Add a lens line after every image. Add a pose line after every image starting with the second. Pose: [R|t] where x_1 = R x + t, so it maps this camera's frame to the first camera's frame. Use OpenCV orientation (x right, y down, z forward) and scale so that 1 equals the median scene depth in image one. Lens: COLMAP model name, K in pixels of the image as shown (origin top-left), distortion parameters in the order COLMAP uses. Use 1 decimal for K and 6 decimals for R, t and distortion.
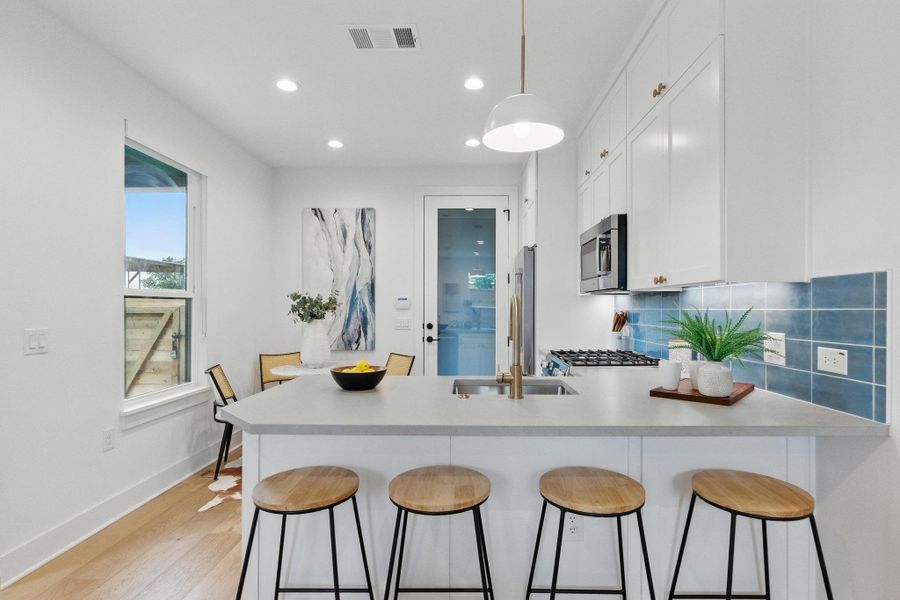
lens RADIAL K [[349.8, 0, 453.3], [0, 349.8, 306.9], [0, 0, 1]] dist [0.003664, 0.000605]
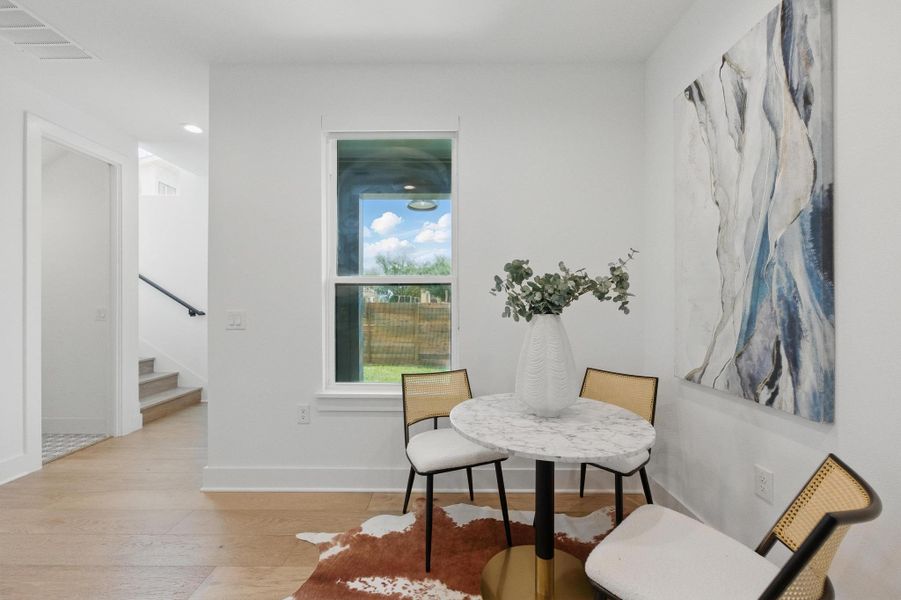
lens RADIAL K [[350.2, 0, 452.0], [0, 350.2, 301.8], [0, 0, 1]] dist [0.003664, 0.000605]
pose [[0.055118, -0.003363, -0.998474, 0.067474], [0.006179, 0.999976, -0.003027, 0.014644], [0.998461, -0.006002, 0.055138, 0.653030]]
